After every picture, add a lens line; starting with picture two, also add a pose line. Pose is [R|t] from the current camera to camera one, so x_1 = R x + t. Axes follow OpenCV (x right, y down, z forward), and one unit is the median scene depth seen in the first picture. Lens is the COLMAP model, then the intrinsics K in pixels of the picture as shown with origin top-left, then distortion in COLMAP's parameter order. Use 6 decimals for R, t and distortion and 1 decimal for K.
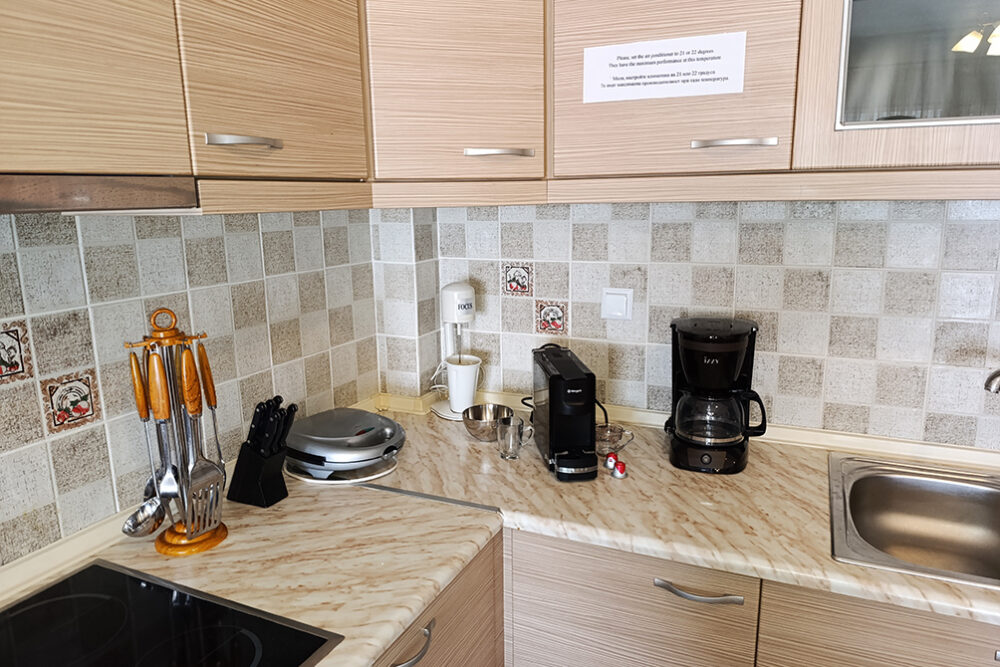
lens RADIAL K [[700.9, 0, 500.0], [0, 700.9, 333.5], [0, 0, 1]] dist [0.104919, -0.139752]
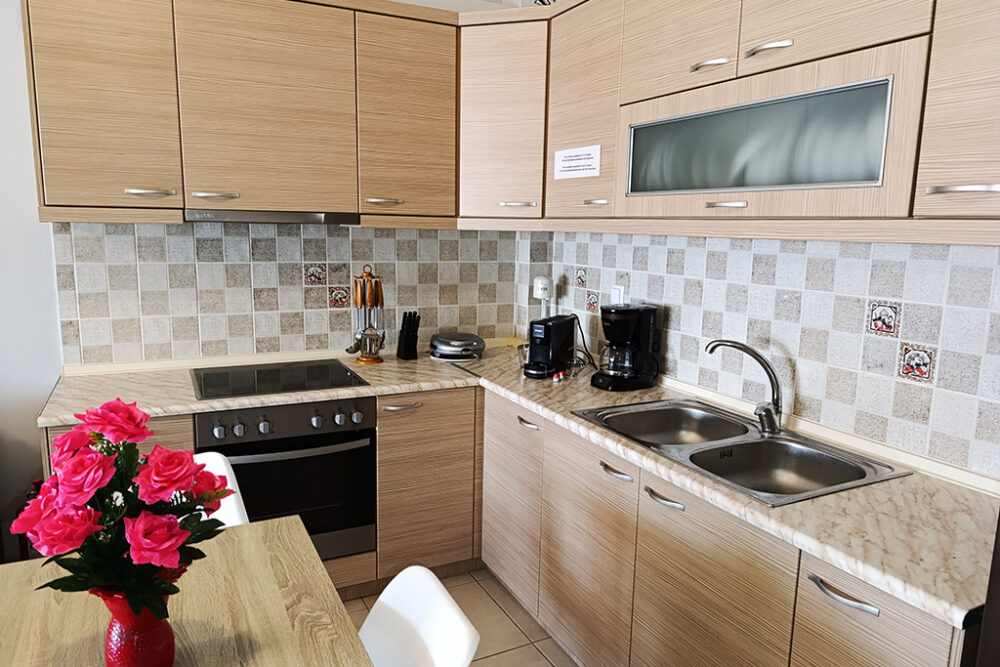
lens RADIAL K [[700.9, 0, 500.0], [0, 700.9, 333.5], [0, 0, 1]] dist [0.104919, -0.139752]
pose [[0.777729, 0.128285, -0.615370, 0.966215], [-0.155658, 0.987768, 0.009191, 0.072603], [0.609022, 0.088640, 0.788185, -0.439085]]
